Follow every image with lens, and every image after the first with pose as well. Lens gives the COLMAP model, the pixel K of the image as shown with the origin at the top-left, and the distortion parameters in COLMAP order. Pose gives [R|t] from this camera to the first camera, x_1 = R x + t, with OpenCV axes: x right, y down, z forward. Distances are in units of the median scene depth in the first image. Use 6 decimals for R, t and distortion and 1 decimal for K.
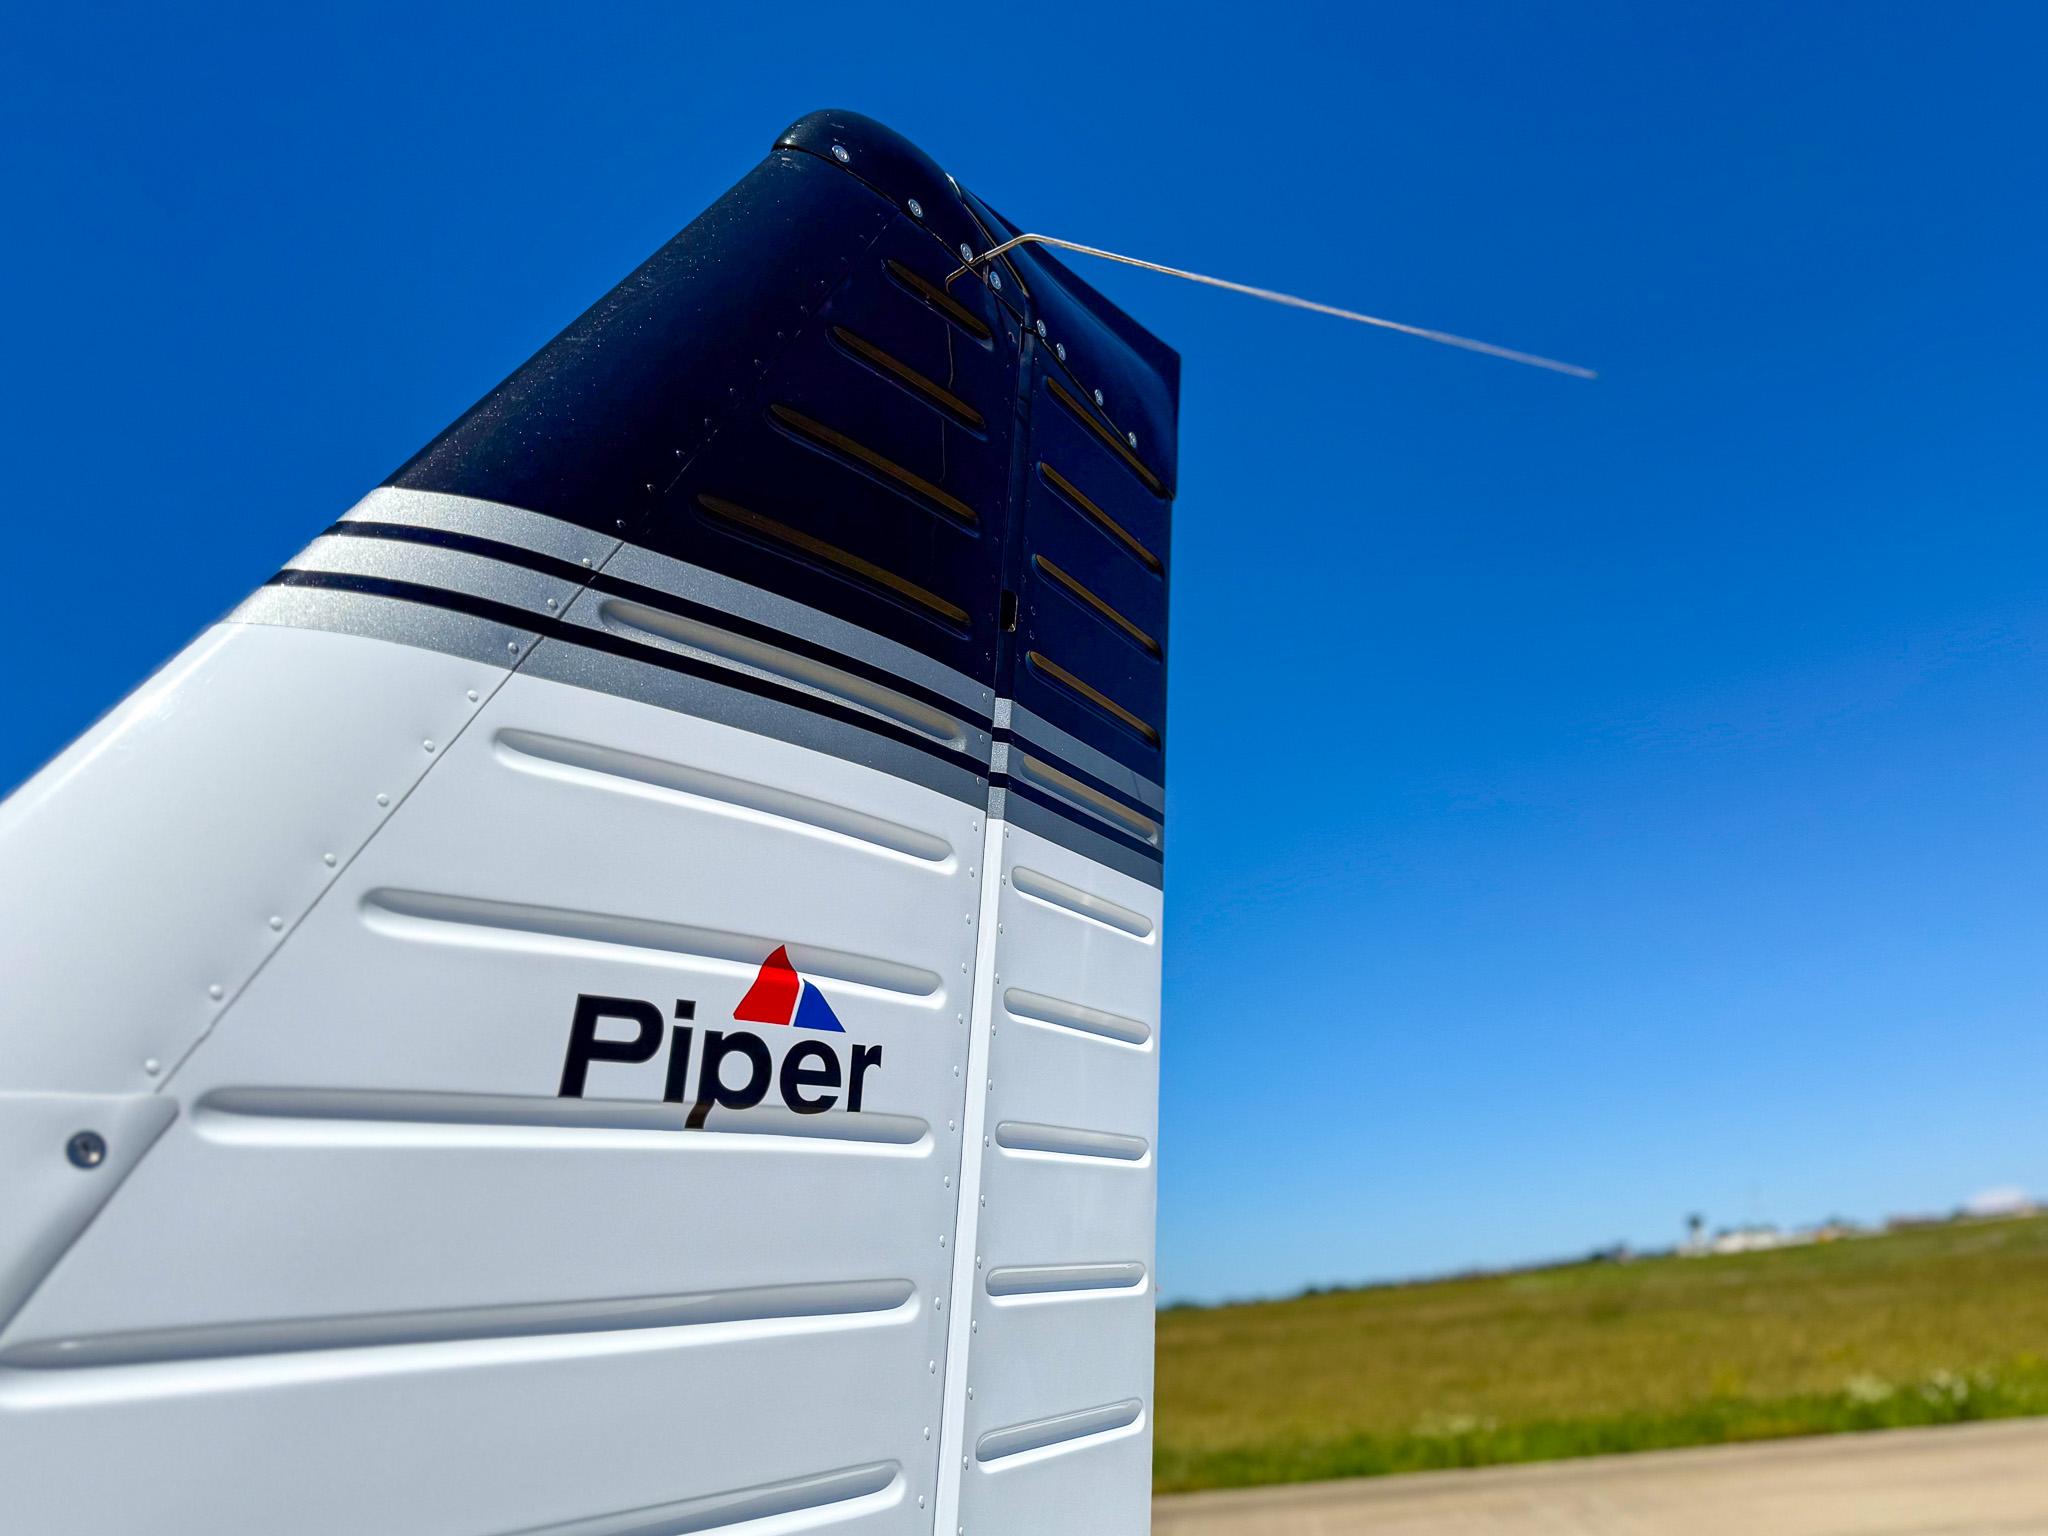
lens RADIAL K [[1651.1, 0, 1024.0], [0, 1651.1, 768.0], [0, 0, 1]] dist [0.099641, -0.187884]
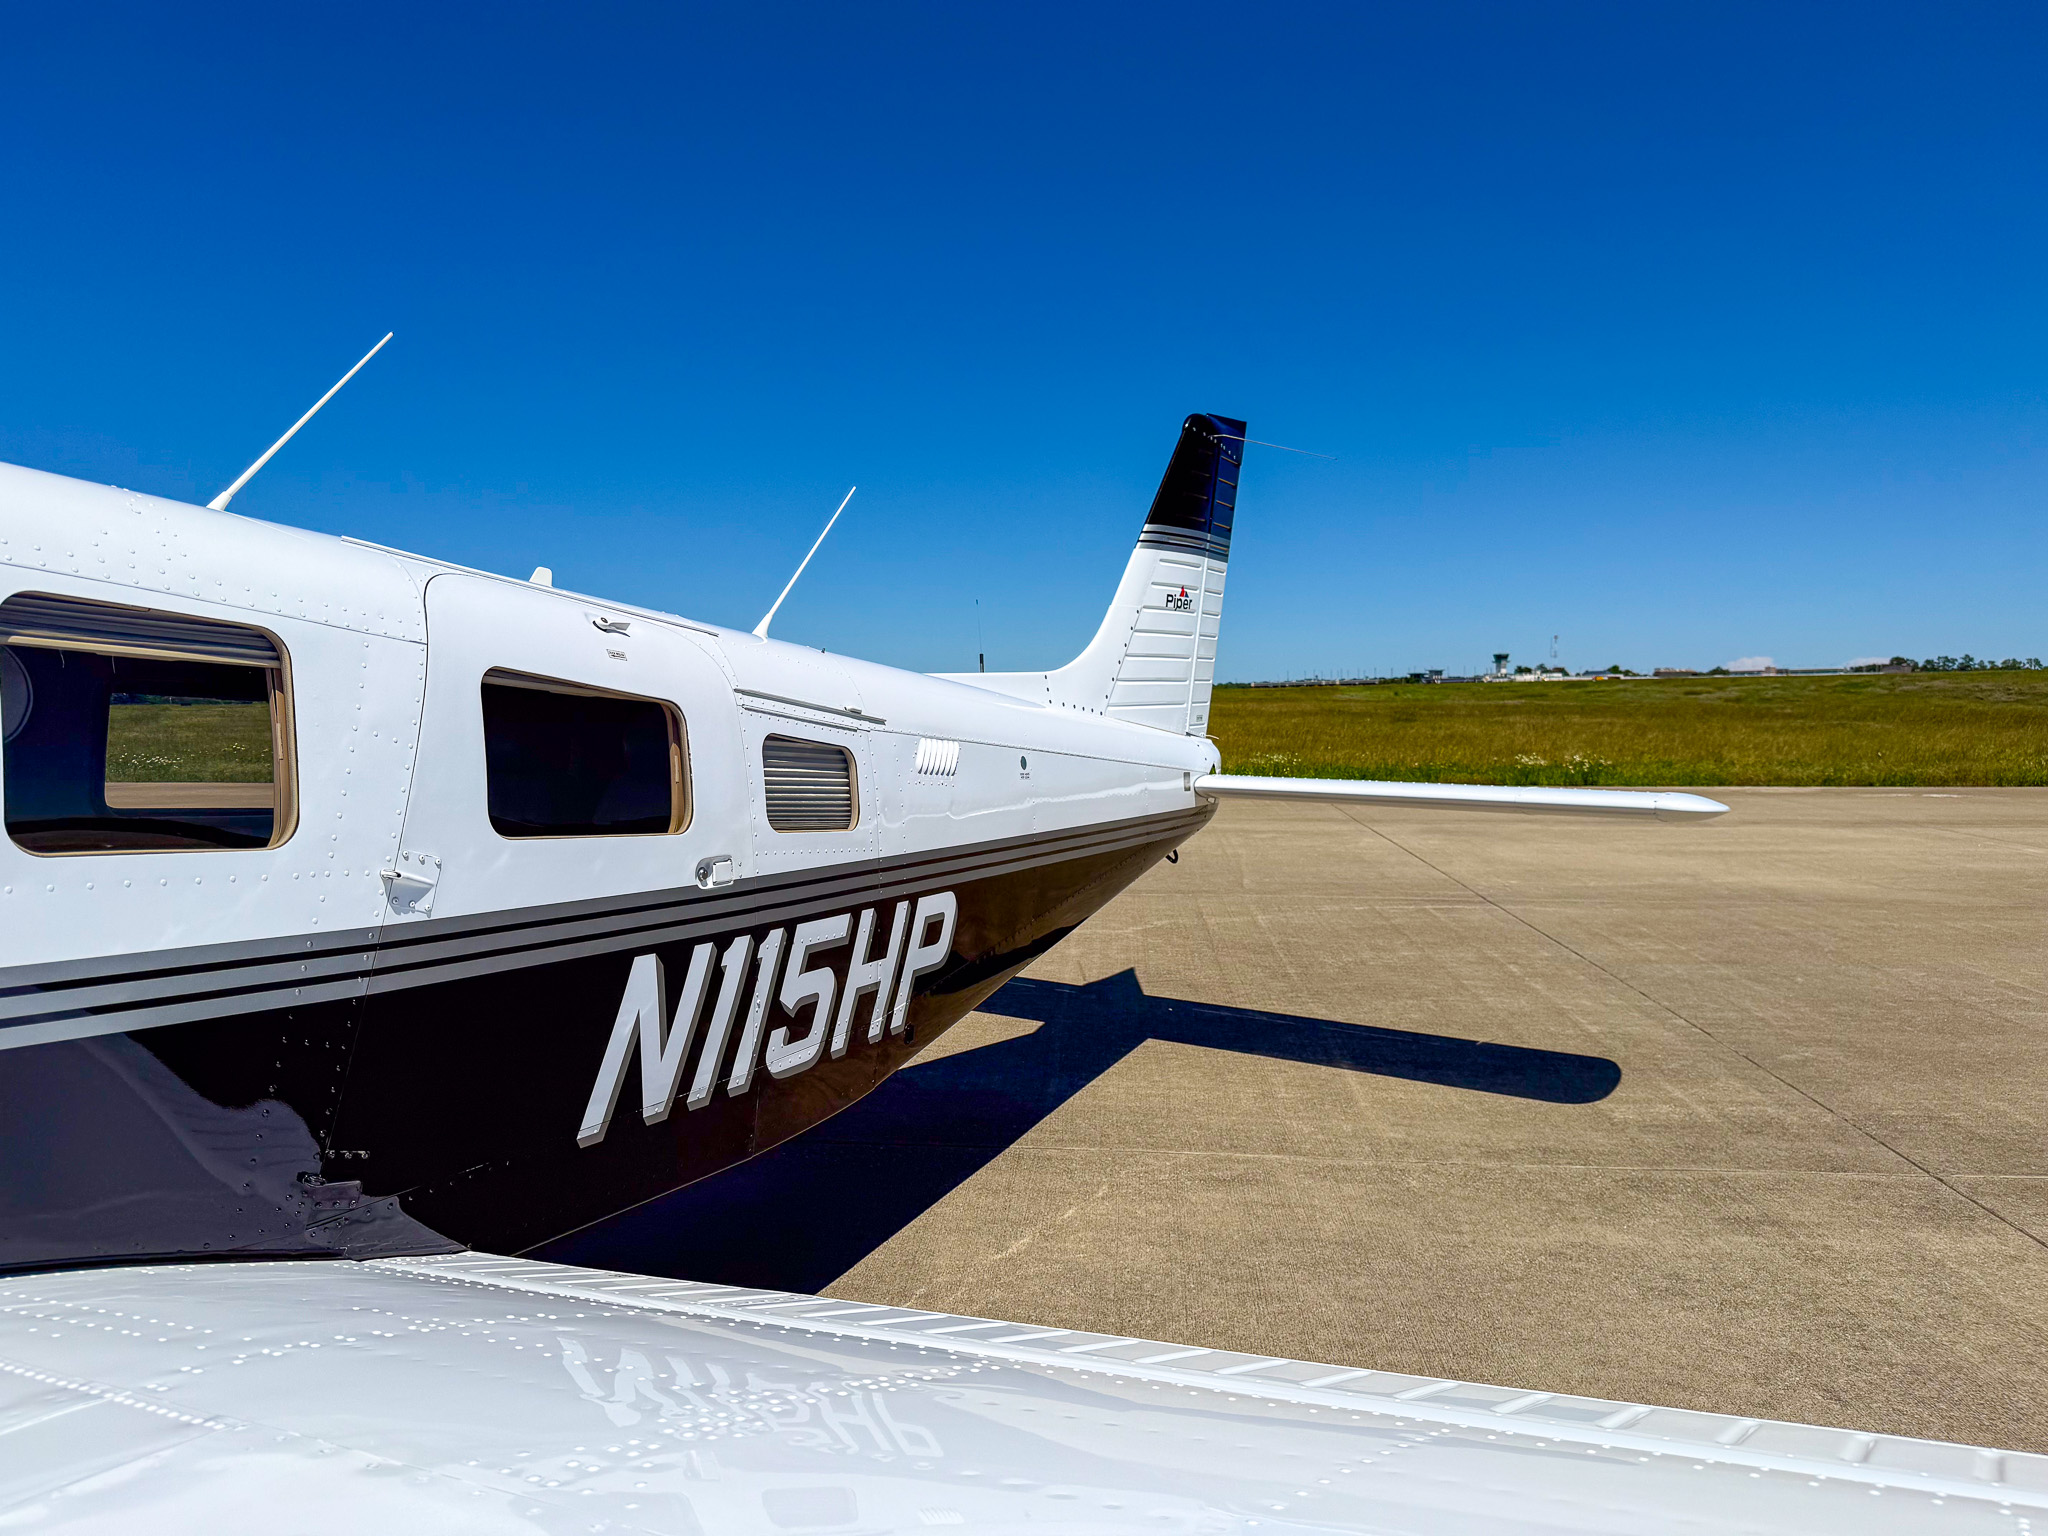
lens RADIAL K [[1437.6, 0, 1024.0], [0, 1437.6, 768.0], [0, 0, 1]] dist [-0.000619, -0.000064]
pose [[0.994737, 0.082708, 0.060485, -0.708634], [-0.099069, 0.927035, 0.361651, -0.828770], [-0.026161, -0.365740, 0.930349, -3.115137]]
